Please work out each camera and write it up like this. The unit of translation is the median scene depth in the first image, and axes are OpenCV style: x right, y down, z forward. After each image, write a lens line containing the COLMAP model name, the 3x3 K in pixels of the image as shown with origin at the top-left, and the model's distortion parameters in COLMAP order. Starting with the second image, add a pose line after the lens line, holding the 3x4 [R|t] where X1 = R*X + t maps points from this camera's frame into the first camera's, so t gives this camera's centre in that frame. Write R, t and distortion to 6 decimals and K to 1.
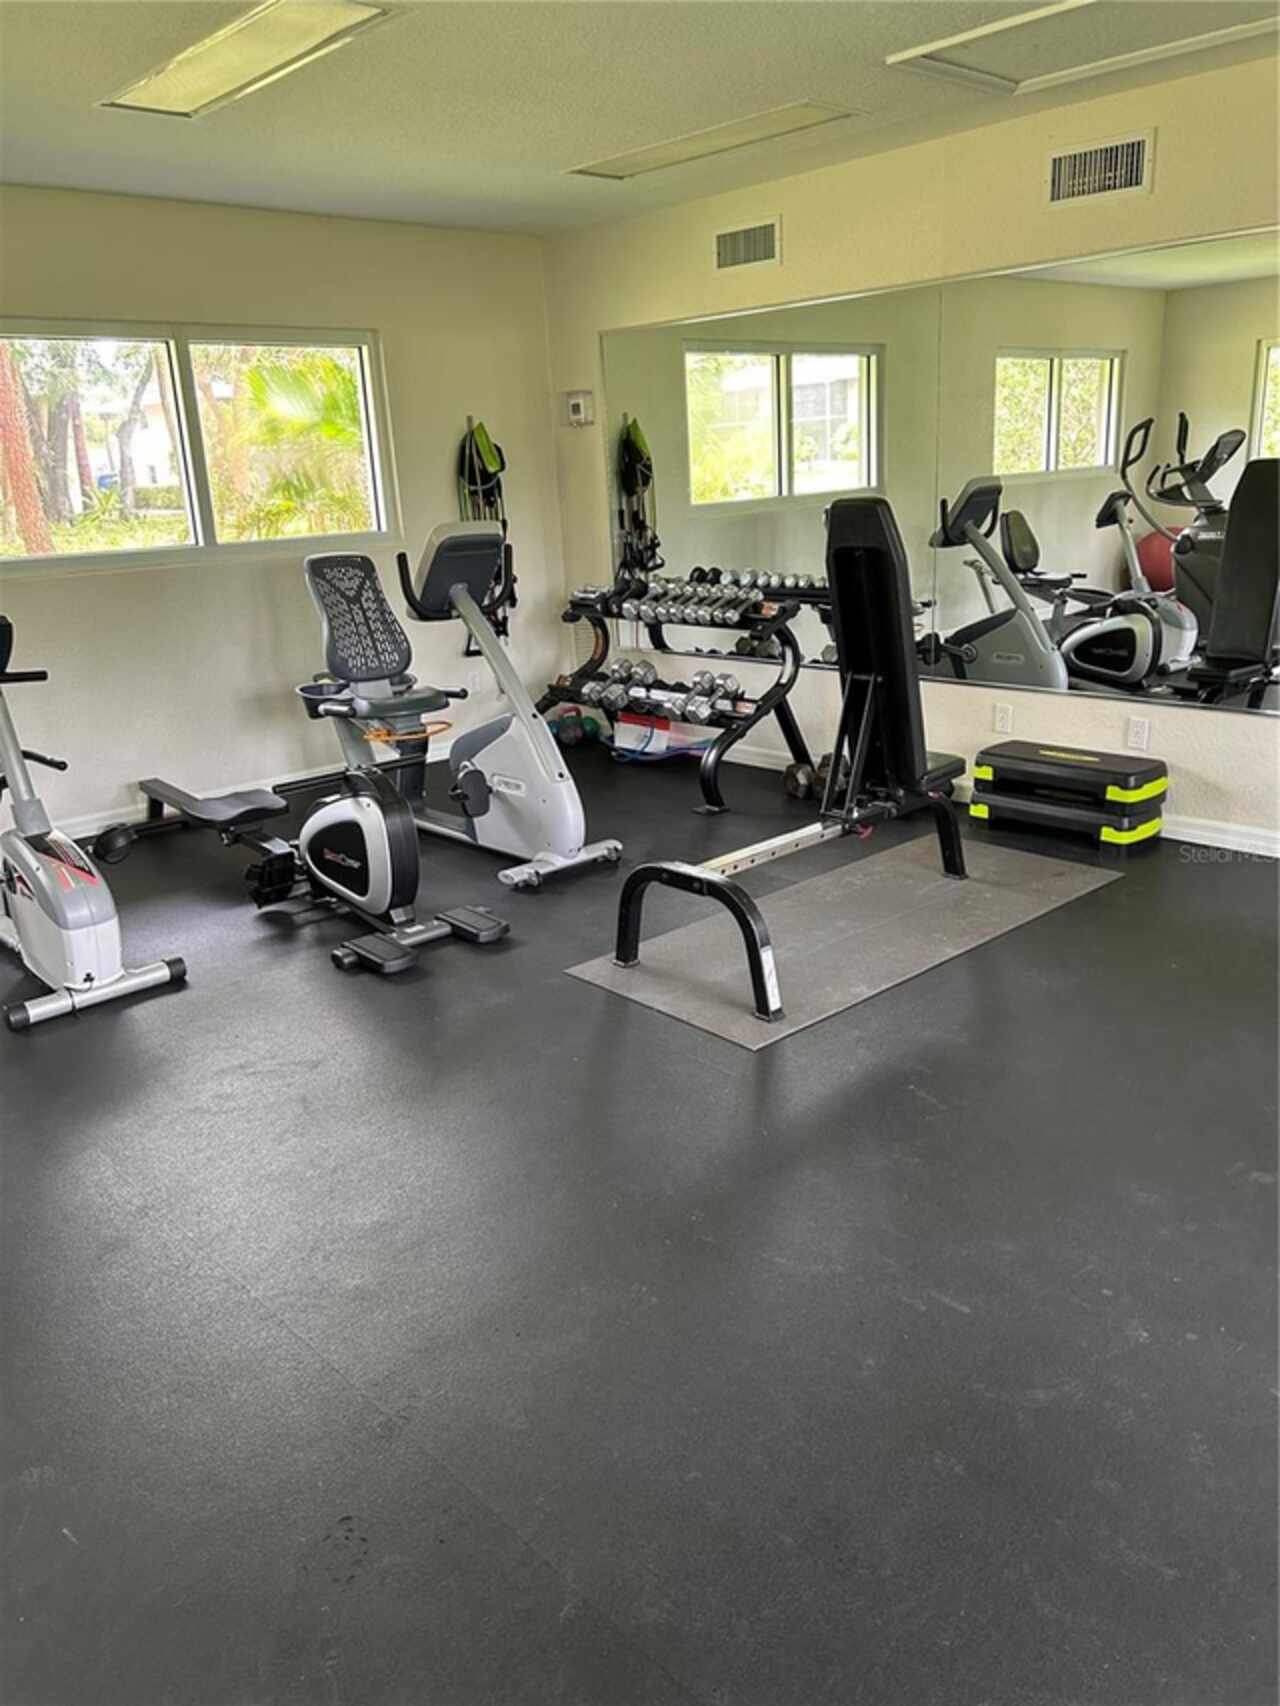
lens RADIAL K [[1304.7, 0, 641.9], [0, 1304.7, 864.4], [0, 0, 1]] dist [0.078659, -0.065792]
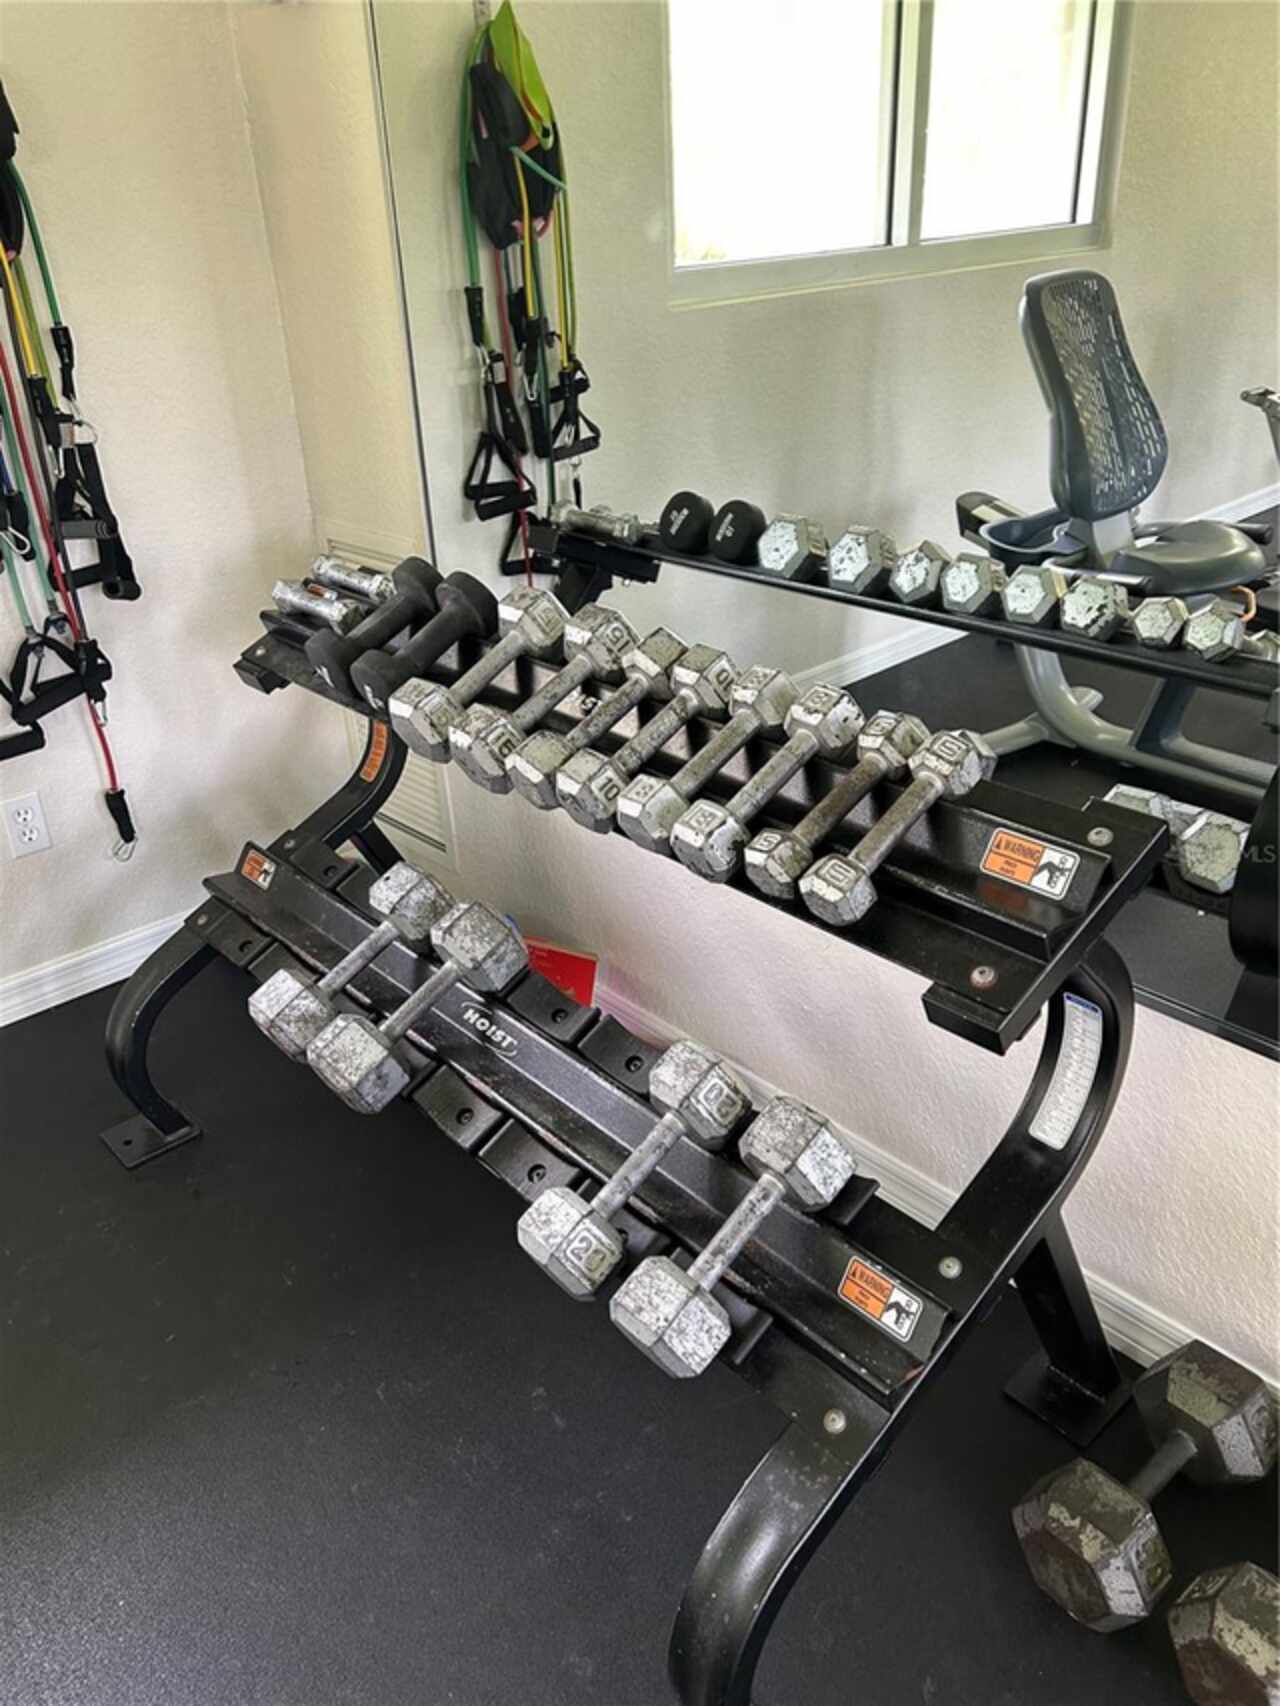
lens RADIAL K [[1304.7, 0, 630.8], [0, 1304.7, 846.8], [0, 0, 1]] dist [0.078659, -0.065792]
pose [[0.999962, 0.008231, -0.002702, 0.036750], [-0.007690, 0.986976, 0.160682, -0.229501], [0.003989, -0.160655, 0.987003, 0.800454]]
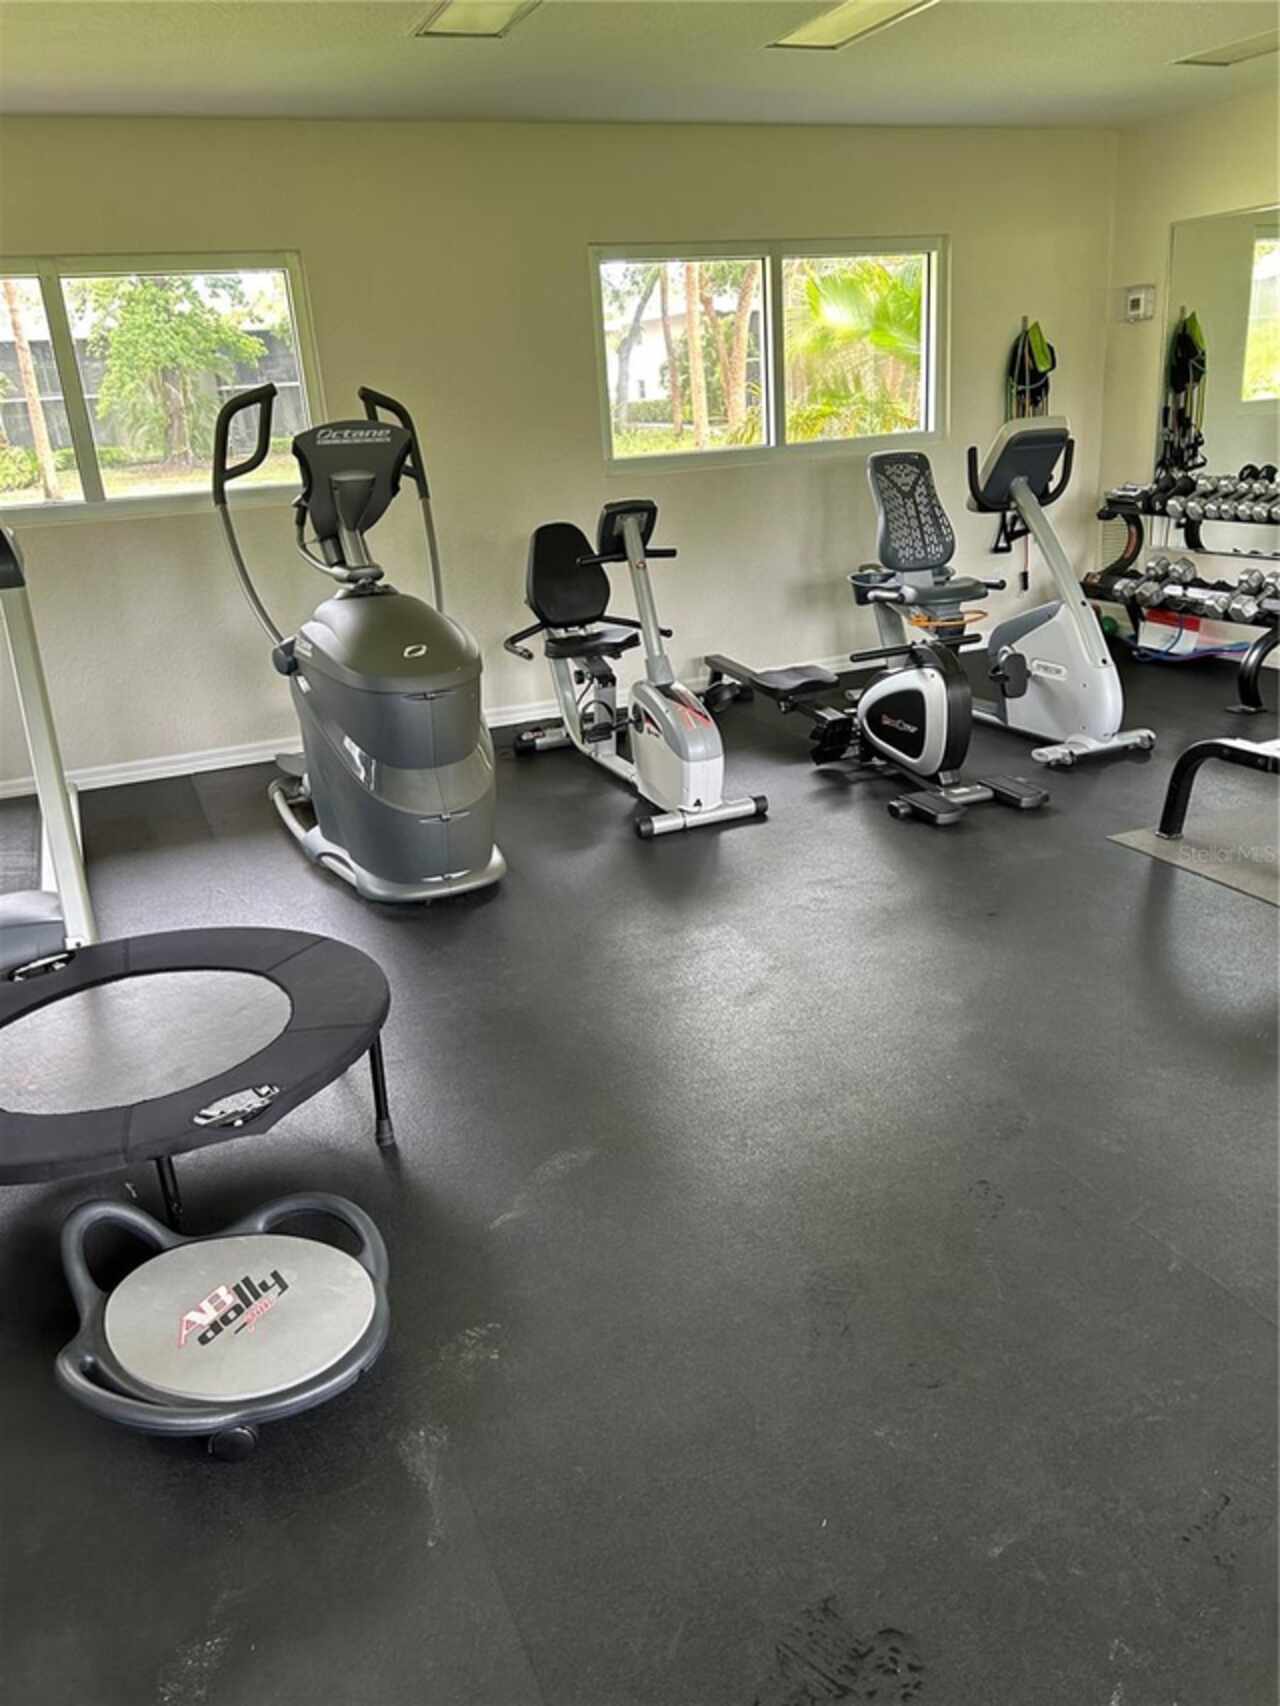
lens RADIAL K [[1304.7, 0, 646.1], [0, 1304.7, 868.6], [0, 0, 1]] dist [0.078659, -0.065792]
pose [[0.946526, 0.100217, -0.306667, -0.058484], [-0.080465, 0.993824, 0.076420, 0.038708], [0.312431, -0.047658, 0.948744, -0.110598]]
